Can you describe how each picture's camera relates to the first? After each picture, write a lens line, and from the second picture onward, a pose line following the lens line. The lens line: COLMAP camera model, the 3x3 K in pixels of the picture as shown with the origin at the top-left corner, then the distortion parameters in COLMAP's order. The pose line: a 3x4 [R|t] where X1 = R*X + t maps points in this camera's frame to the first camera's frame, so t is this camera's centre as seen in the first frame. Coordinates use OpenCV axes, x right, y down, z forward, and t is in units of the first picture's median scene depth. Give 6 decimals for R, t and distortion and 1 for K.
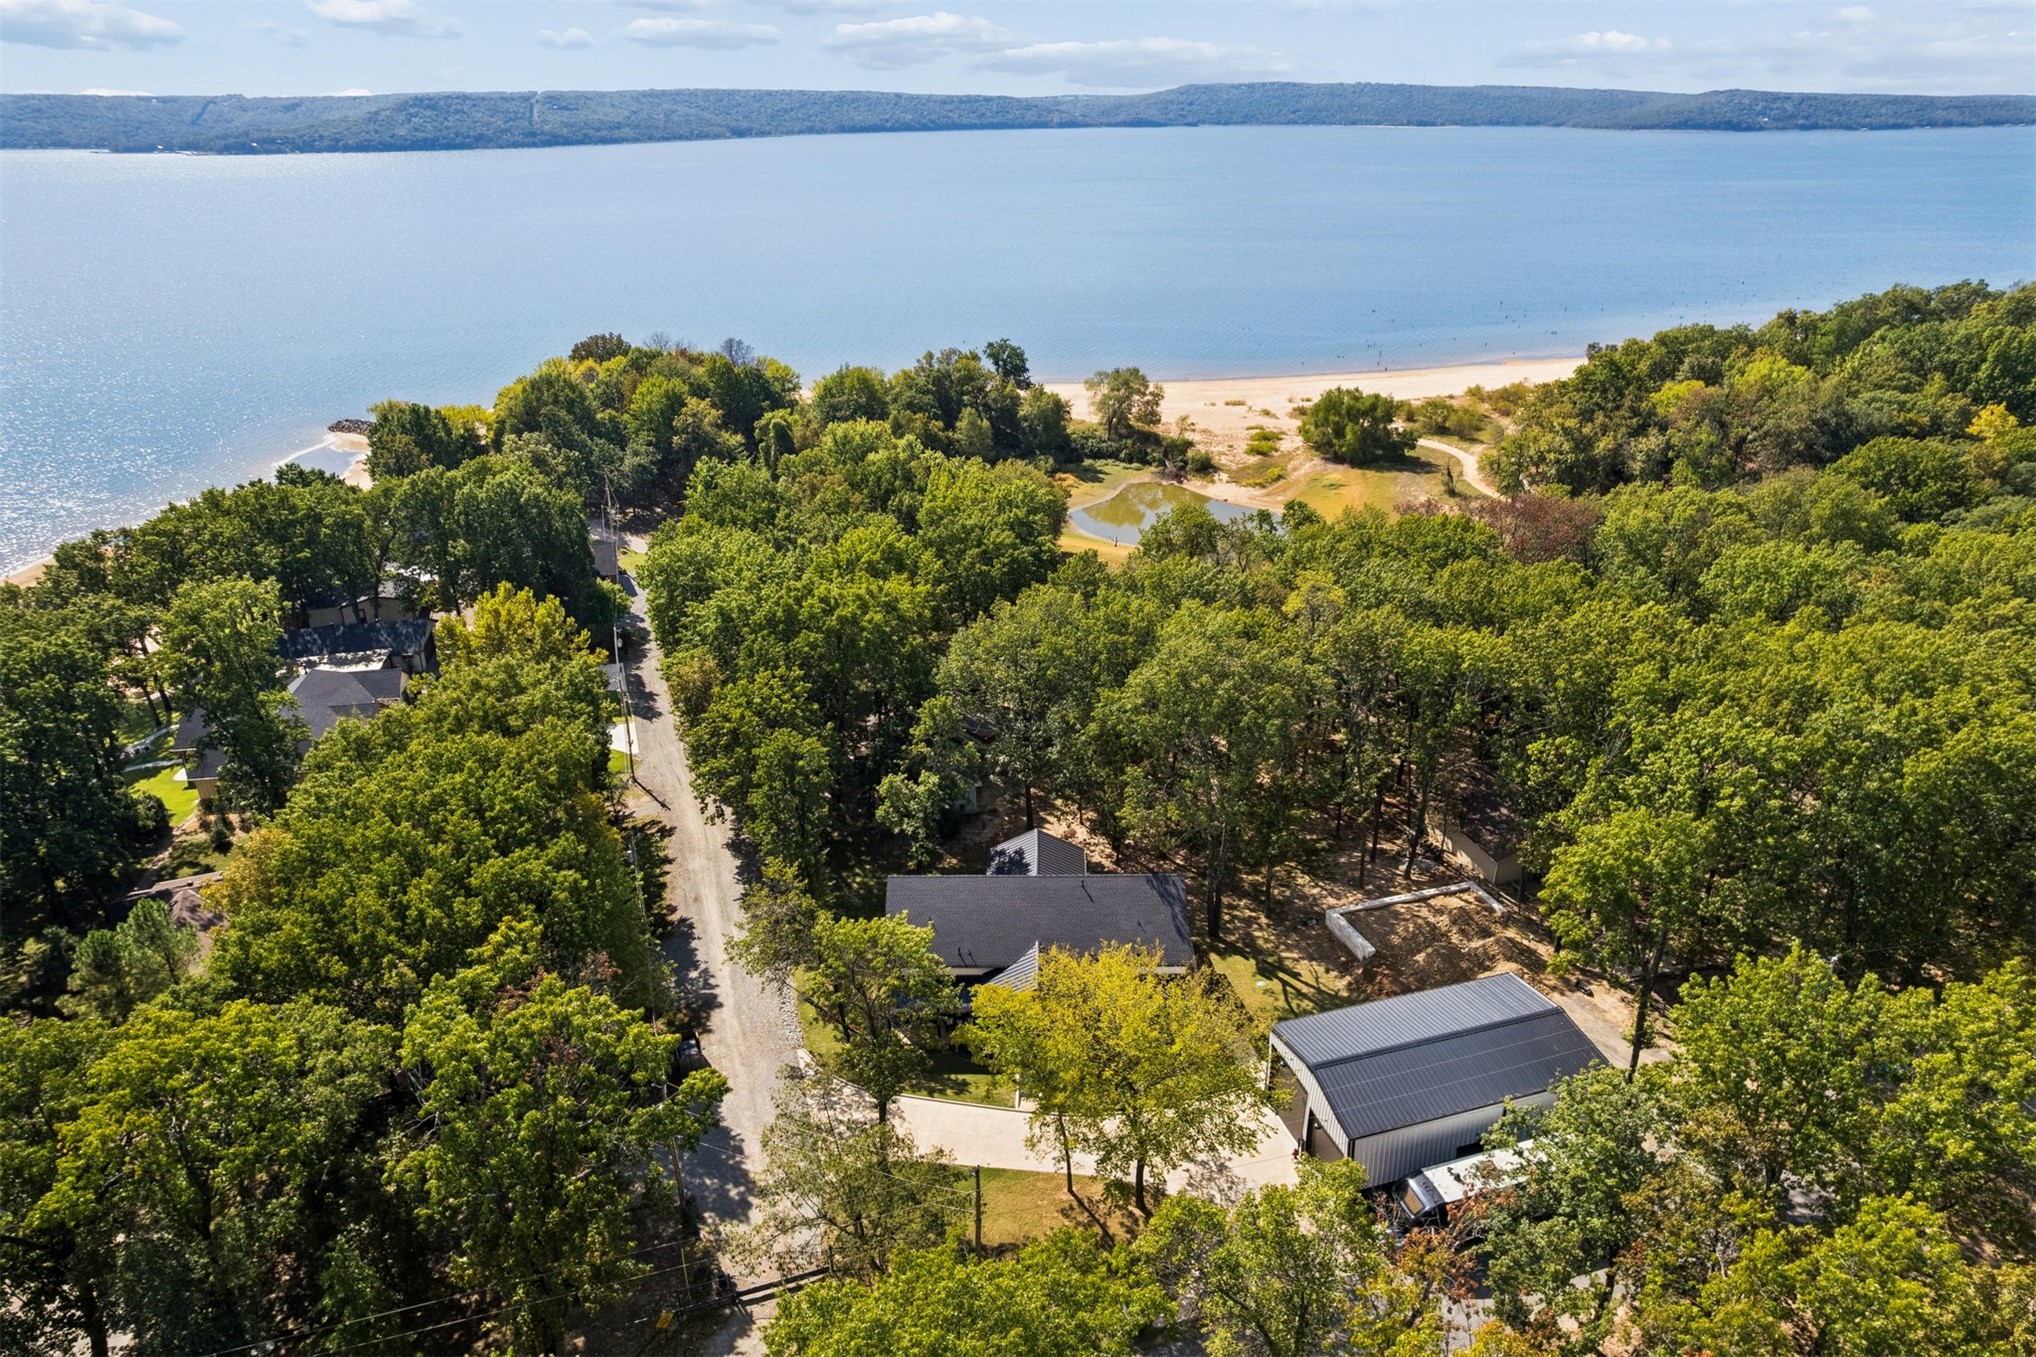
lens RADIAL K [[1314.9, 0, 1031.1], [0, 1314.9, 684.7], [0, 0, 1]] dist [-0.078119, 0.072987]
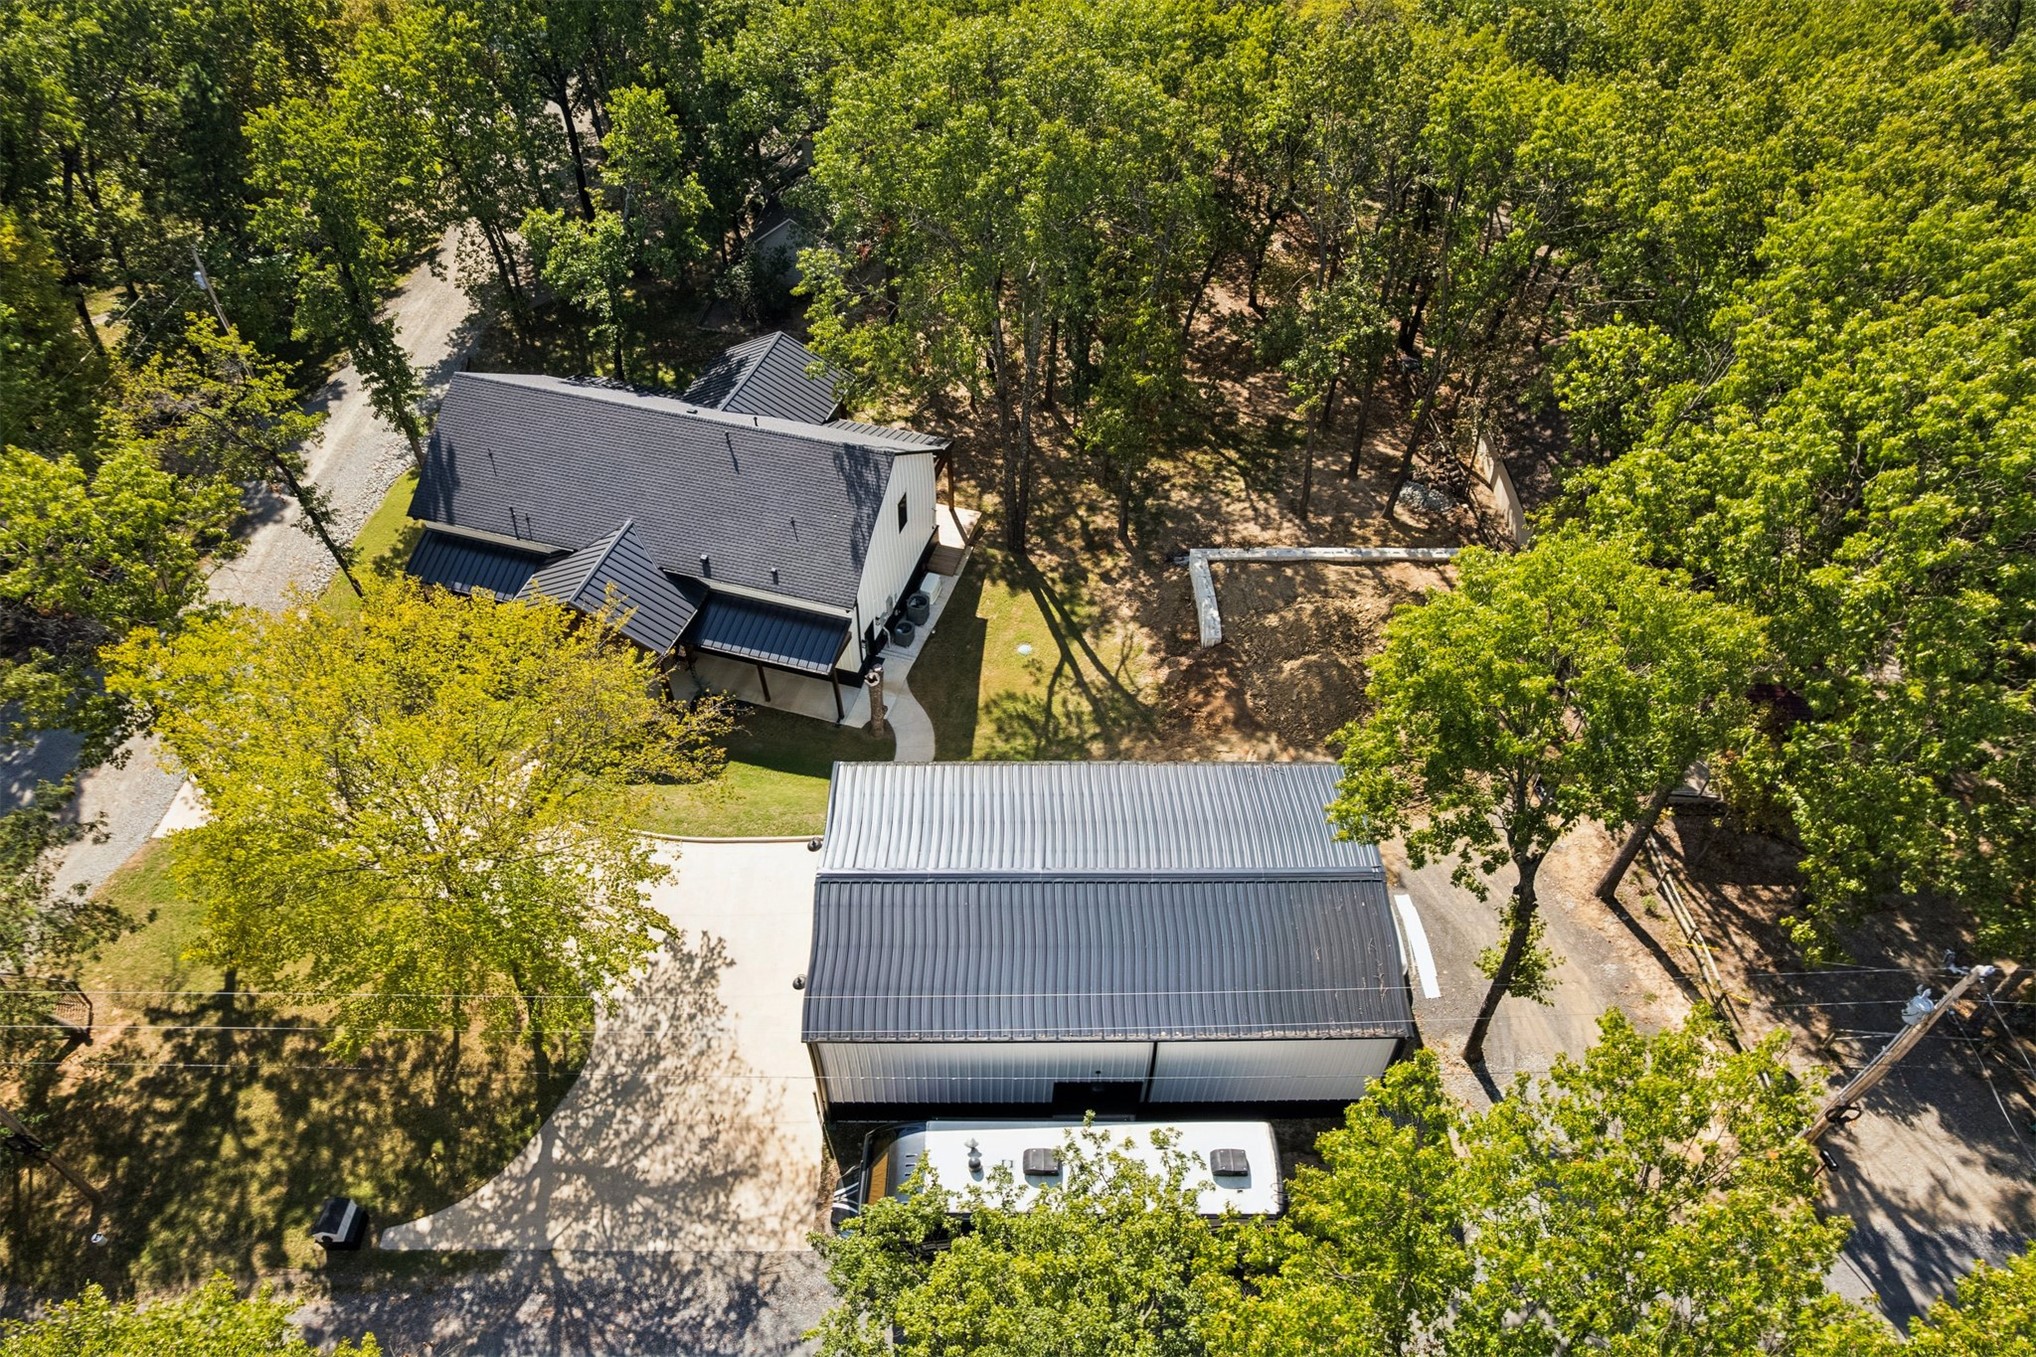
lens RADIAL K [[1314.9, 0, 1031.1], [0, 1314.9, 684.7], [0, 0, 1]] dist [-0.078119, 0.072987]
pose [[0.960234, 0.214459, -0.178766, 0.186812], [-0.128307, 0.907638, 0.399663, -0.001261], [0.247967, -0.360833, 0.899062, 0.283639]]
